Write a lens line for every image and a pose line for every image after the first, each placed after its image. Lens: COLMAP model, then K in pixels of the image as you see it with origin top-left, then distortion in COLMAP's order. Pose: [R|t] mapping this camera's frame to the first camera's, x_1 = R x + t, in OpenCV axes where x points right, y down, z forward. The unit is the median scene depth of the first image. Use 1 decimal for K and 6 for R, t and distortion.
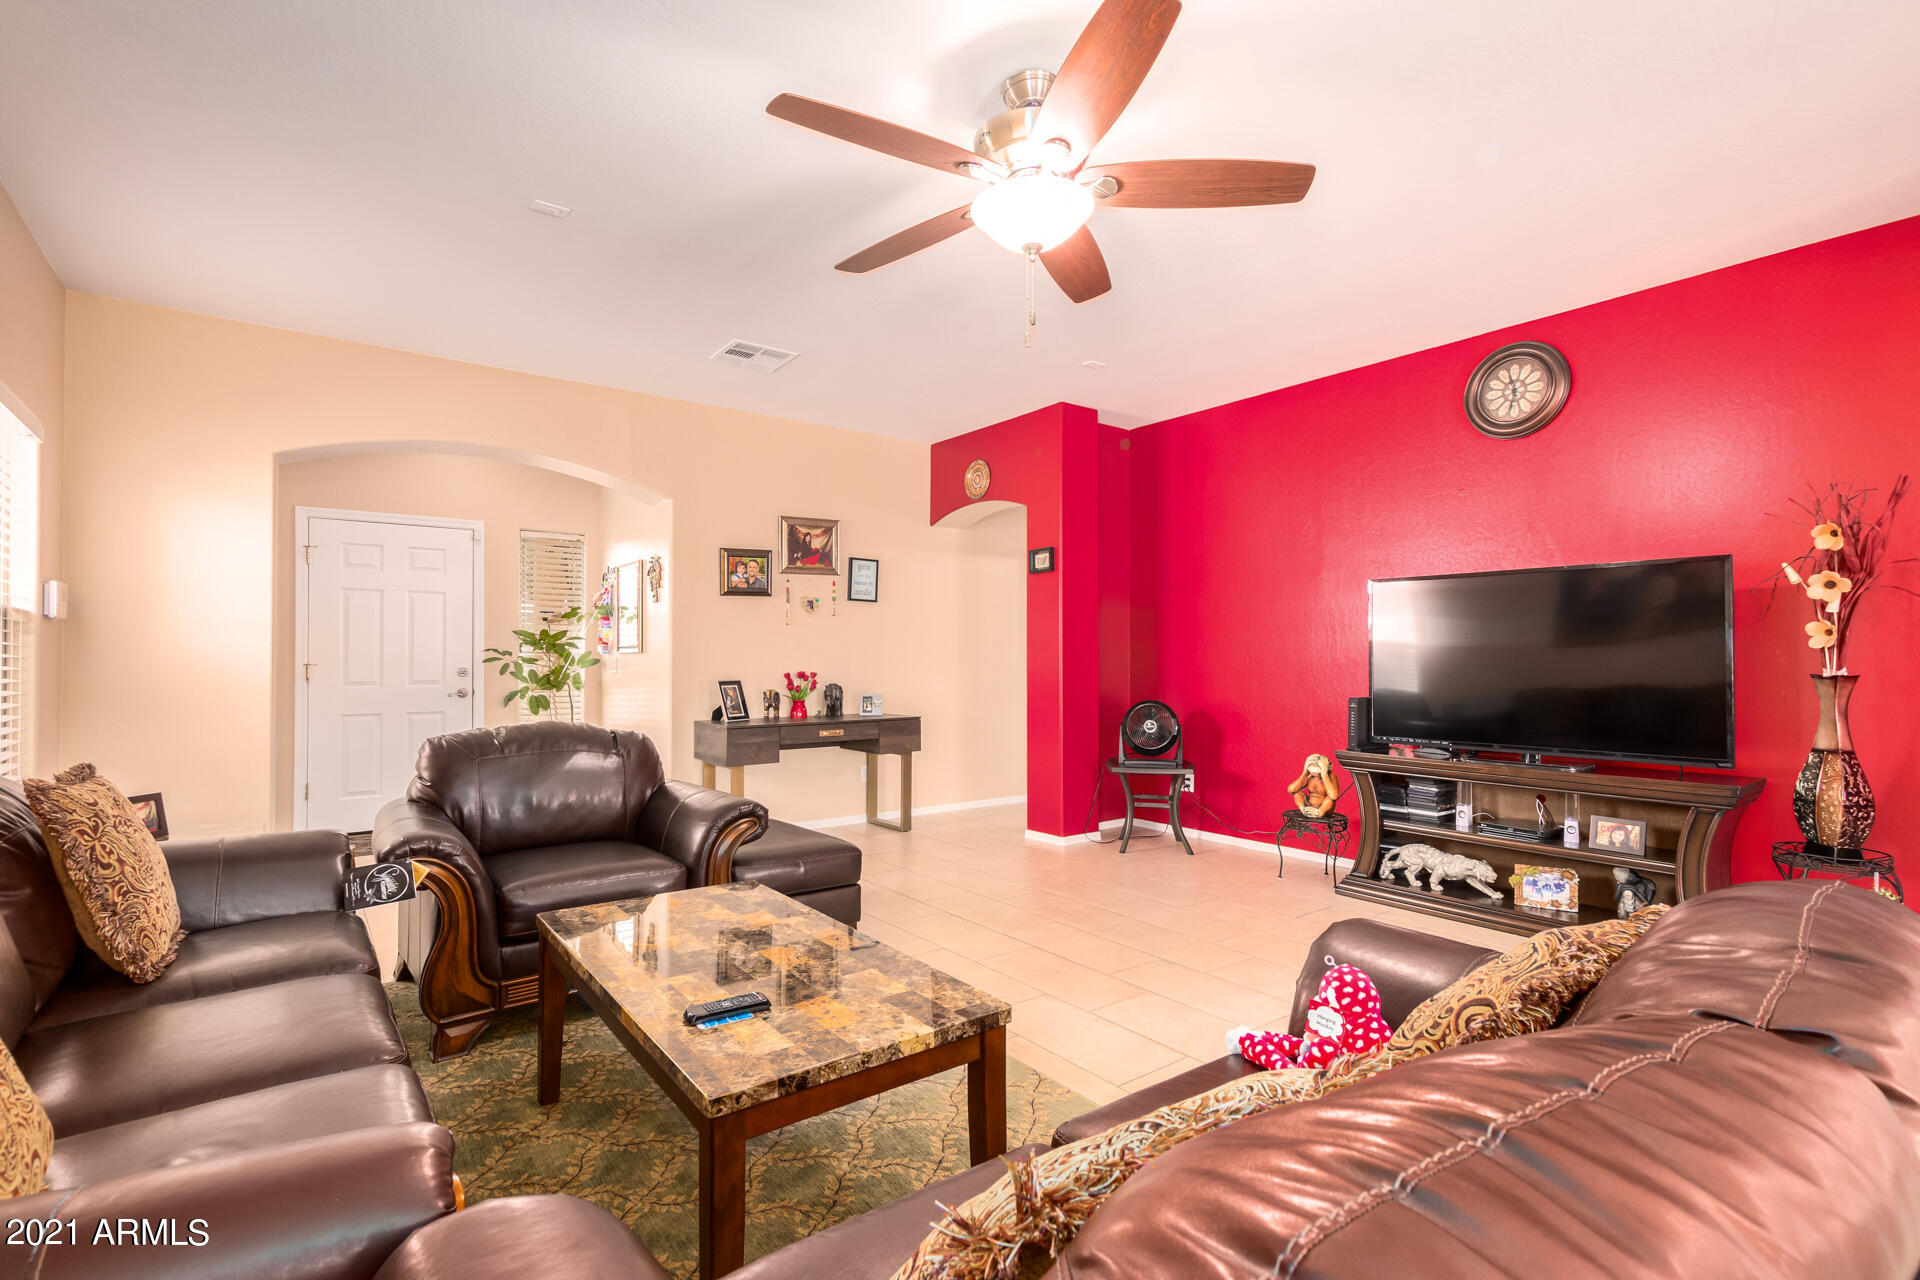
lens RADIAL K [[881.7, 0, 960.5], [0, 881.7, 647.5], [0, 0, 1]] dist [0.008661, -0.004620]
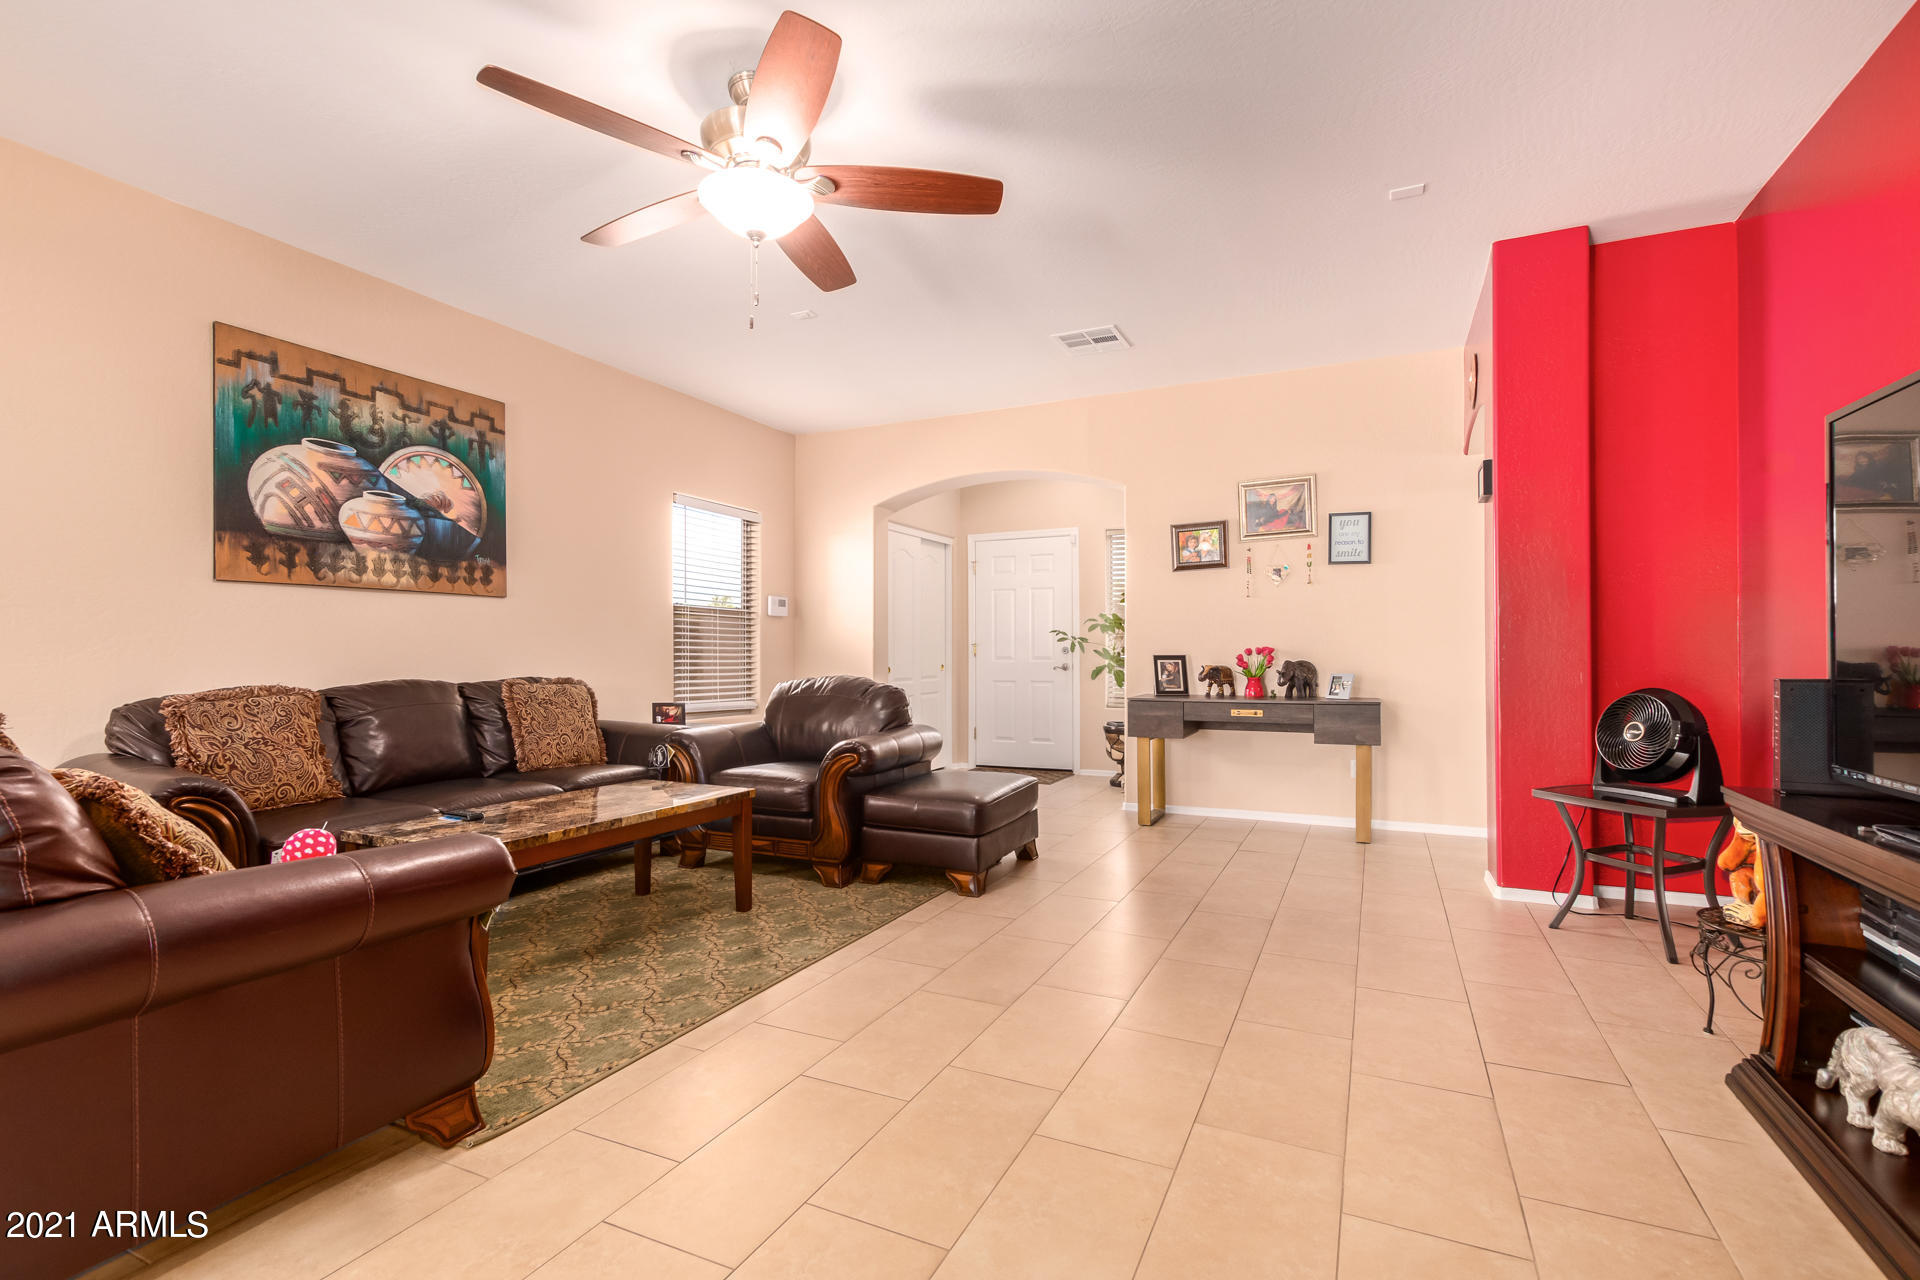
lens RADIAL K [[881.7, 0, 960.4], [0, 881.7, 641.6], [0, 0, 1]] dist [0.008661, -0.004620]
pose [[0.456673, -0.013814, -0.889527, 0.493588], [0.010919, 0.999891, -0.009922, 0.027491], [0.889567, -0.005182, 0.456775, 0.305879]]
